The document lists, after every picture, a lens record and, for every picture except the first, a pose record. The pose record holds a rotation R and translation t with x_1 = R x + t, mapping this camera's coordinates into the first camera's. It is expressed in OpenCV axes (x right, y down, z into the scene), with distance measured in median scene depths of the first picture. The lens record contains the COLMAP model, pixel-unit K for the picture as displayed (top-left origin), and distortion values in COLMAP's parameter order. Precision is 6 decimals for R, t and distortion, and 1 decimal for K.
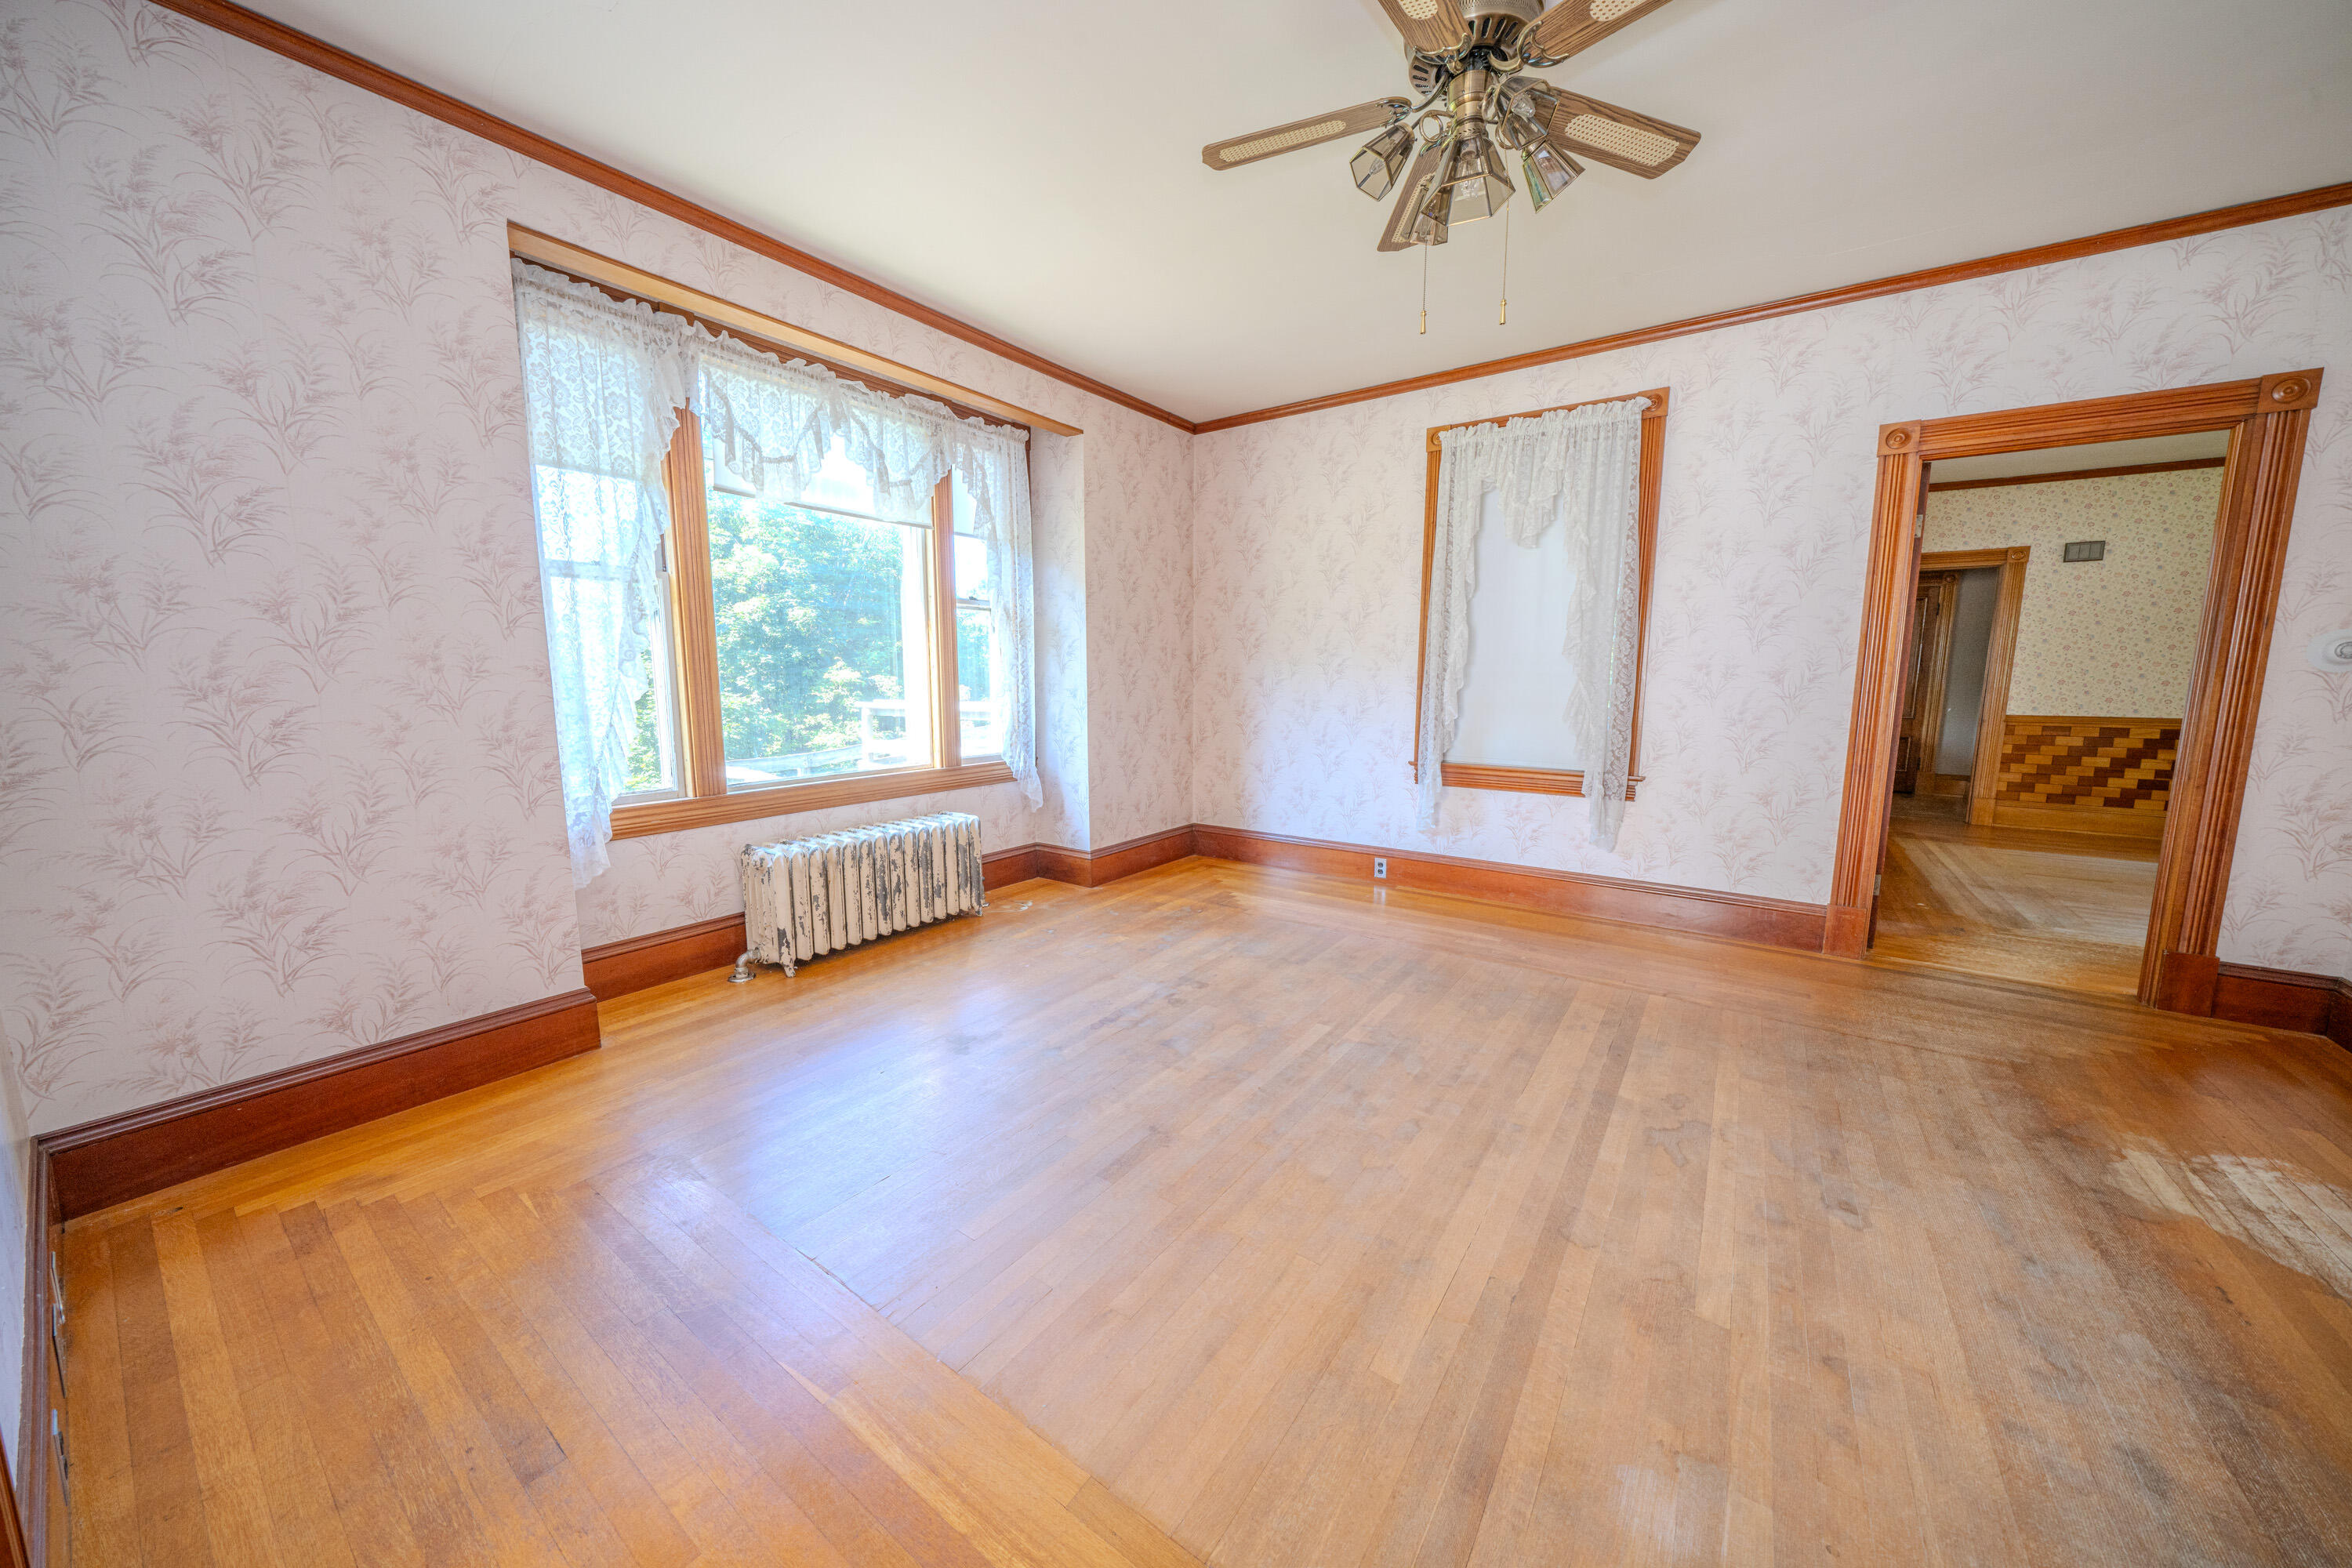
lens RADIAL K [[804.7, 0, 1158.6], [0, 804.7, 781.7], [0, 0, 1]] dist [-0.010117, 0.000572]
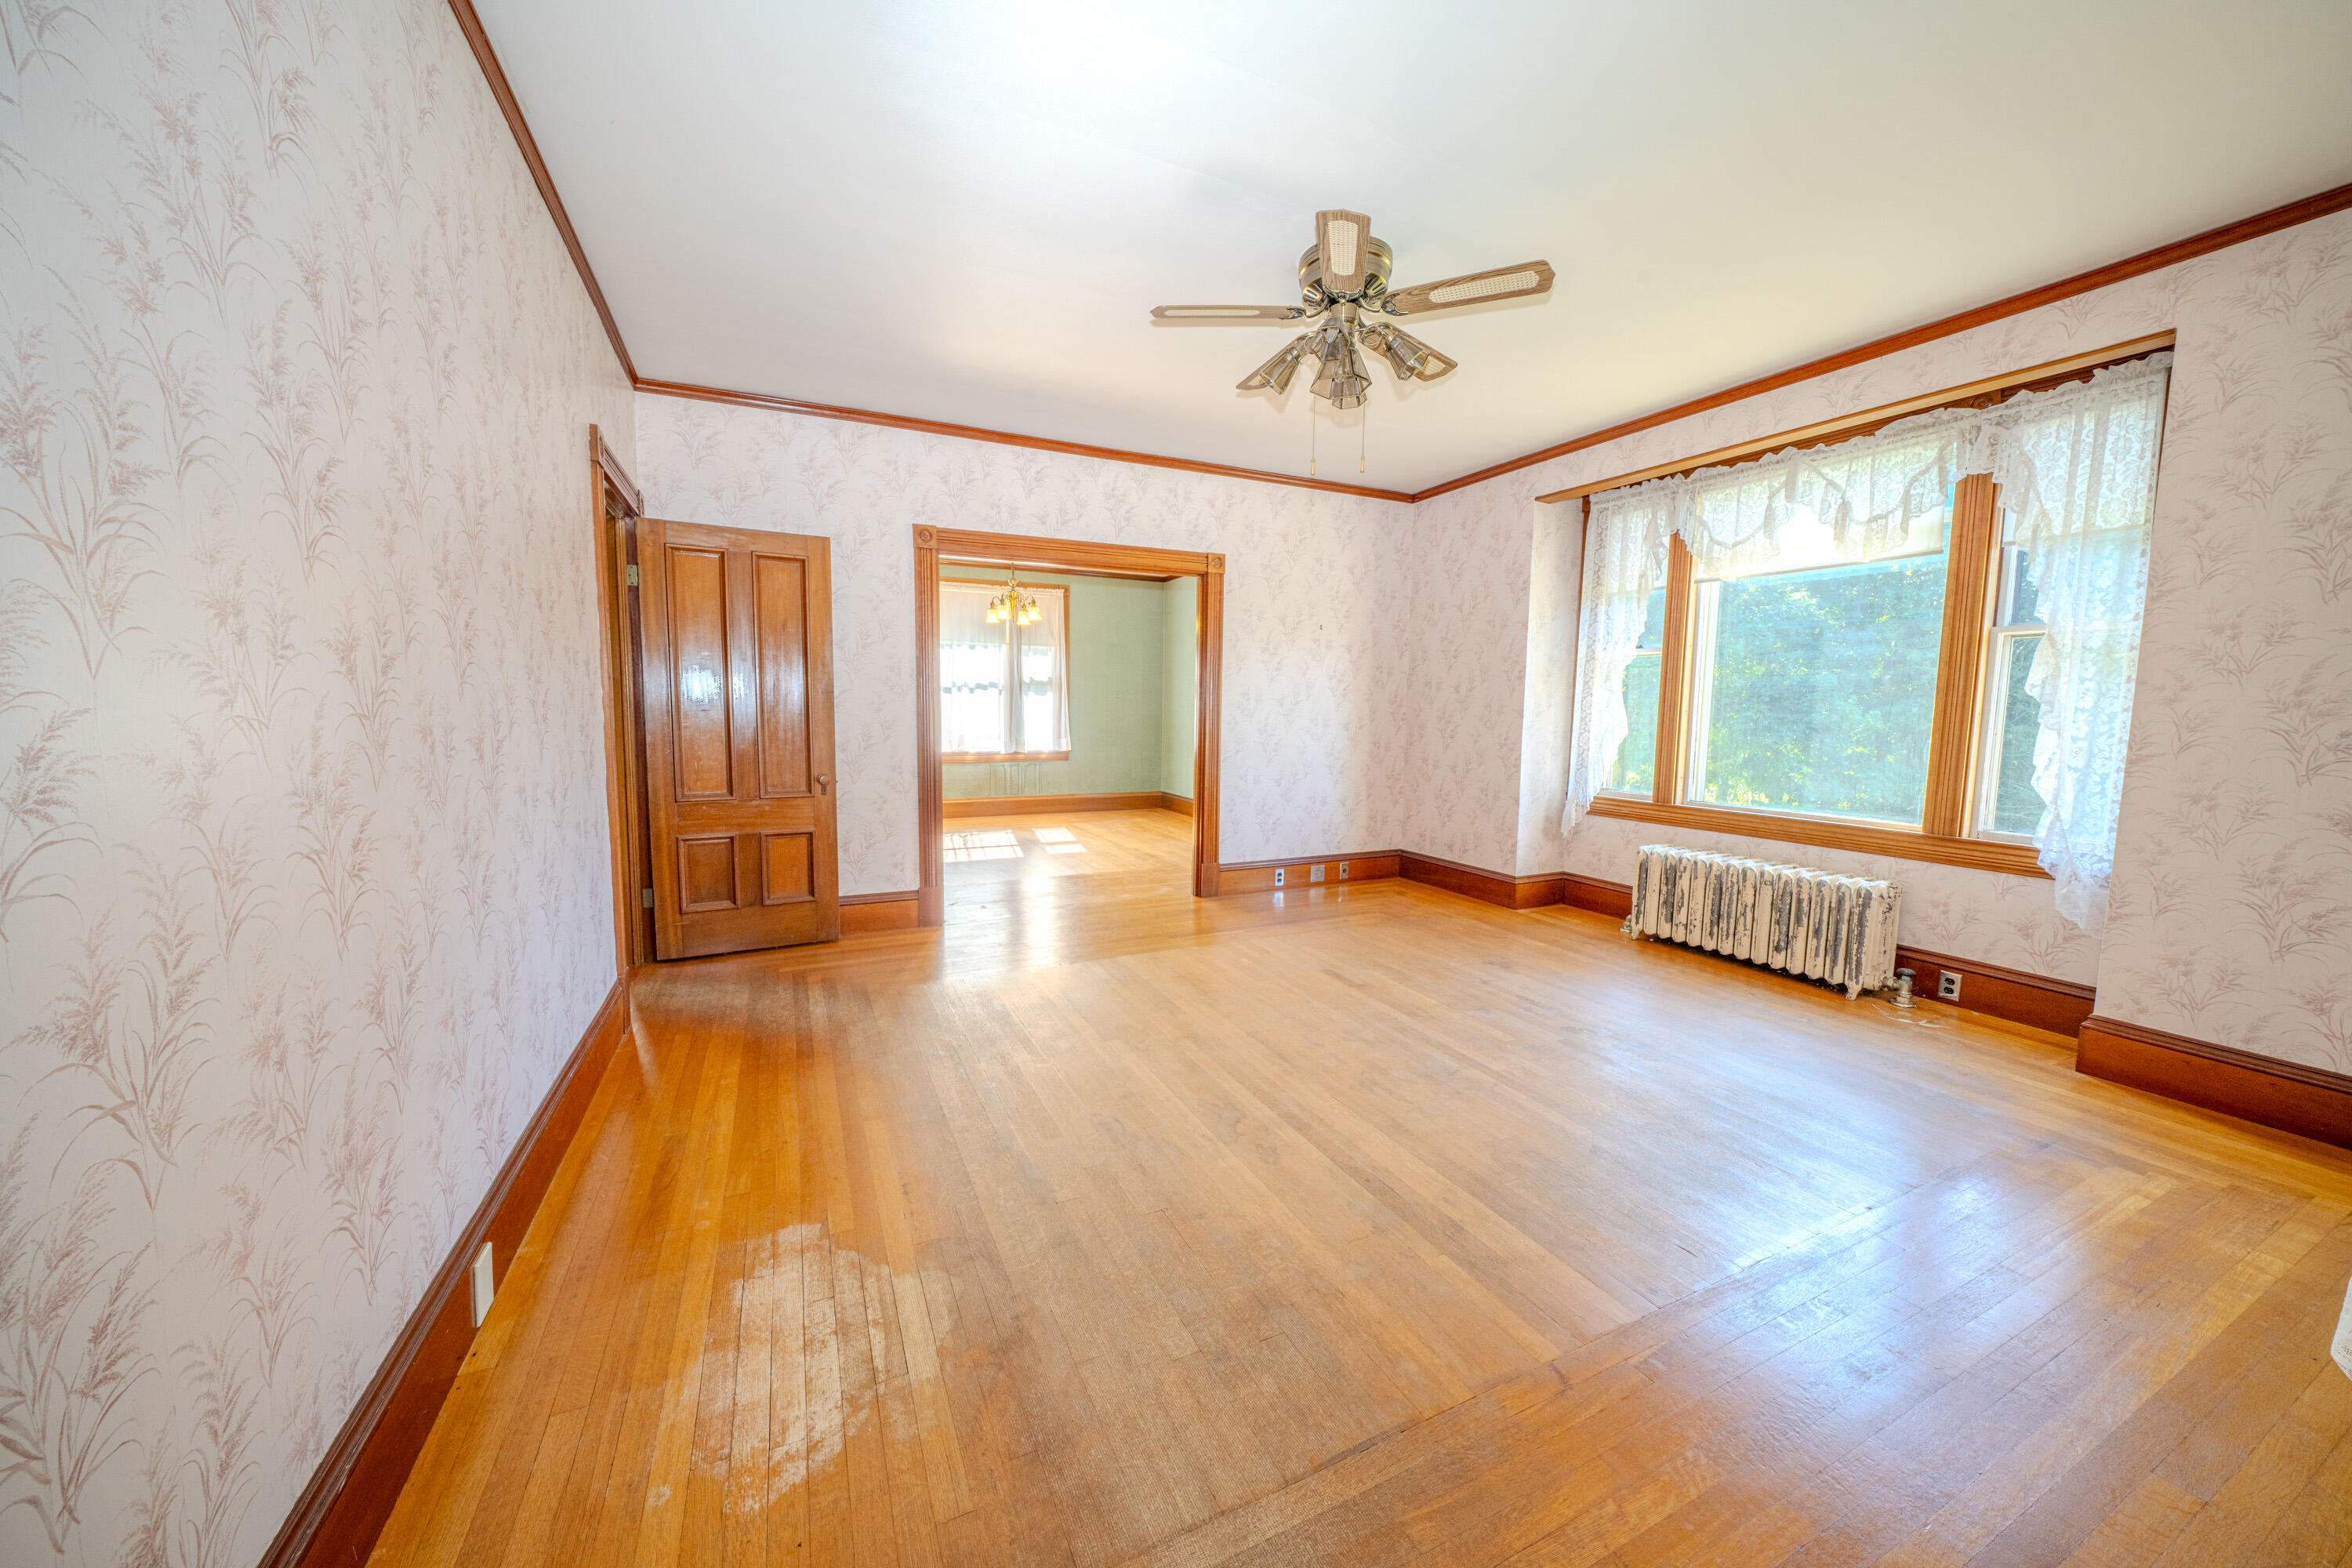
lens RADIAL K [[804.7, 0, 1163.9], [0, 804.7, 783.1], [0, 0, 1]] dist [-0.010117, 0.000572]
pose [[-0.483270, 0.079062, -0.871894, 1.328923], [-0.129811, 0.978434, 0.160674, -0.158343], [0.865794, 0.190830, -0.462584, 1.096793]]
